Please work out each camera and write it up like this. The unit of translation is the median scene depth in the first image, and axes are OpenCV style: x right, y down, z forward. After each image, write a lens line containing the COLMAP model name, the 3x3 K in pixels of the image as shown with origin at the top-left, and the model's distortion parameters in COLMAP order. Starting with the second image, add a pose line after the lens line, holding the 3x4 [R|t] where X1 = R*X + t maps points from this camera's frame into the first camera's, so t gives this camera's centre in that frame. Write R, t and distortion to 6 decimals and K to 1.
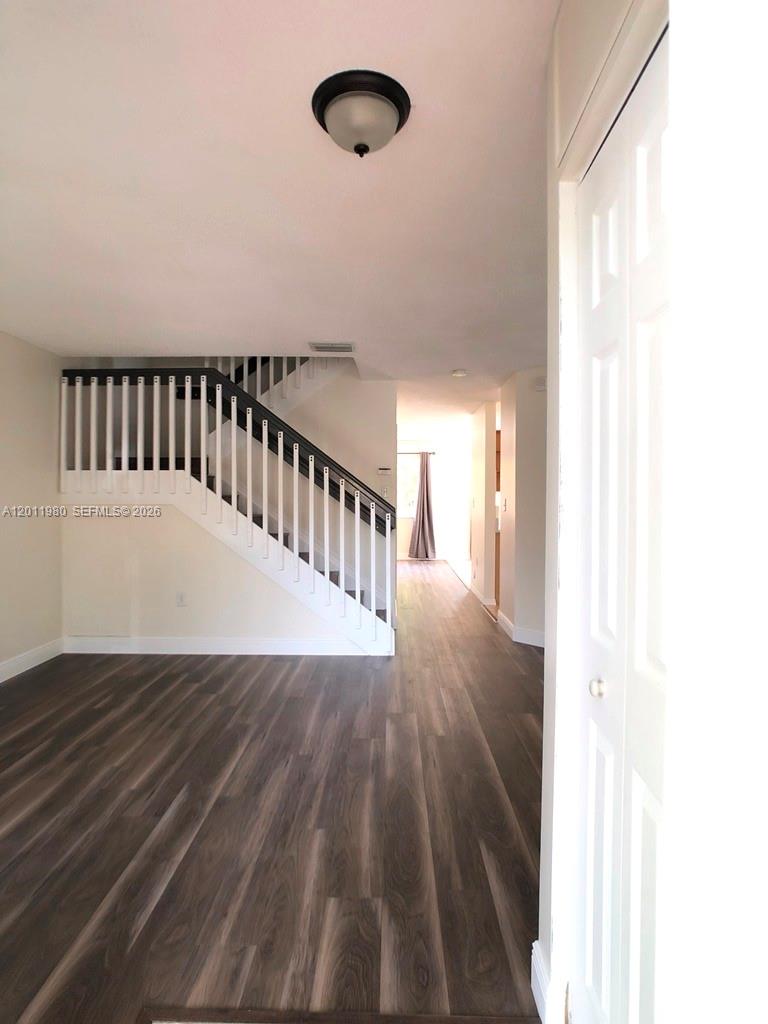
lens RADIAL K [[569.6, 0, 383.8], [0, 569.6, 506.7], [0, 0, 1]] dist [-0.025453, 0.001836]
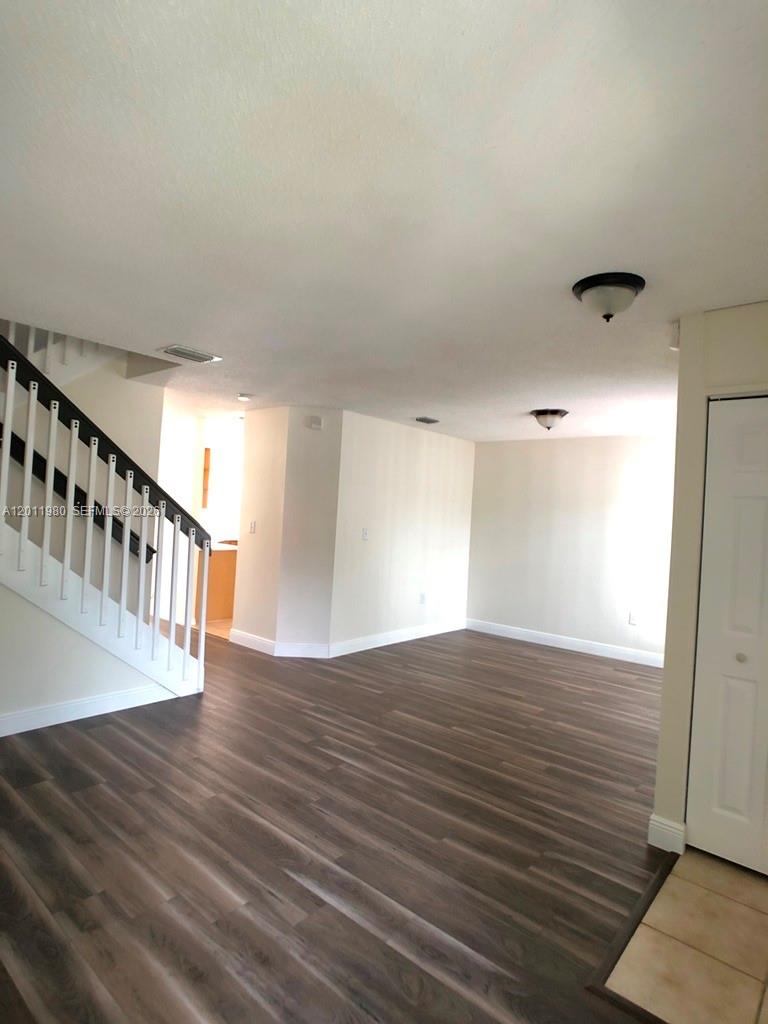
lens RADIAL K [[569.6, 0, 385.5], [0, 569.6, 513.8], [0, 0, 1]] dist [-0.025453, 0.001836]
pose [[0.624412, 0.028544, 0.780574, -1.028885], [-0.044440, 0.999012, -0.000983, -0.084094], [-0.779830, -0.034075, 0.625063, 0.360043]]
